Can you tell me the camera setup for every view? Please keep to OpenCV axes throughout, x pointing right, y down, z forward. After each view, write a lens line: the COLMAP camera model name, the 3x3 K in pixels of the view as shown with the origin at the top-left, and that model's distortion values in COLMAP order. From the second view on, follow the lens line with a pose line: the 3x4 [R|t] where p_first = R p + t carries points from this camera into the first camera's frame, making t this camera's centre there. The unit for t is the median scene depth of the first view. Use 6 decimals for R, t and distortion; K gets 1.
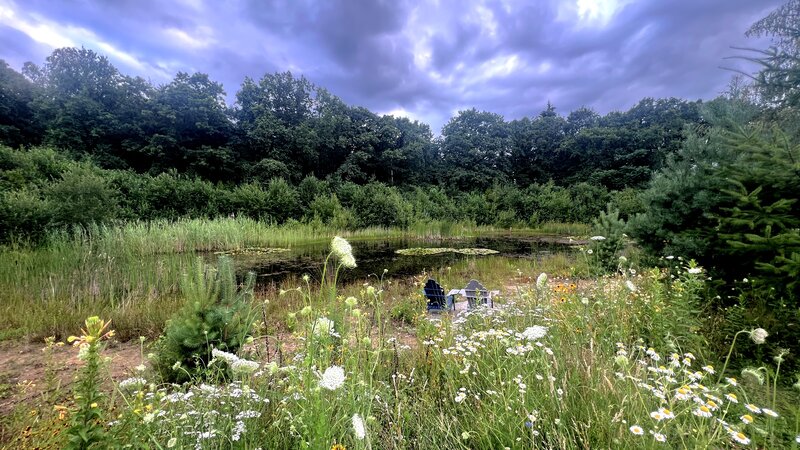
lens RADIAL K [[335.1, 0, 401.2], [0, 335.1, 226.6], [0, 0, 1]] dist [-0.000253, -0.000012]
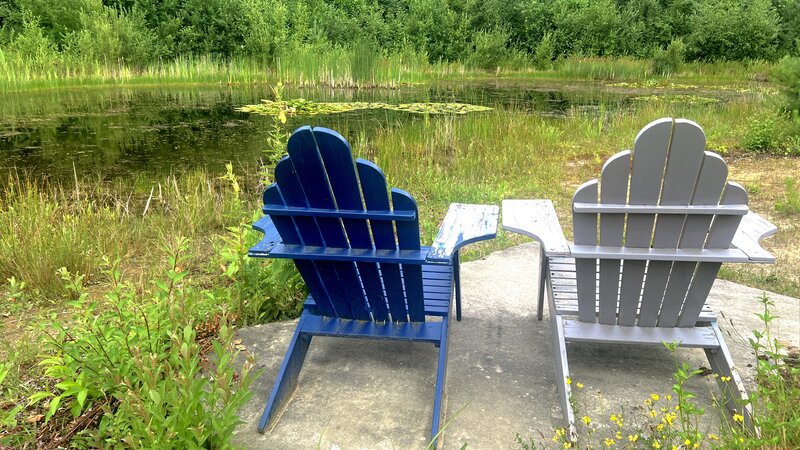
lens RADIAL K [[596.0, 0, 400.1], [0, 596.0, 225.5], [0, 0, 1]] dist [0.009584, 0.003535]
pose [[0.980282, -0.044080, 0.192622, 0.017809], [-0.000648, 0.974078, 0.226212, 0.033193], [-0.197600, -0.221876, 0.954843, 0.181662]]
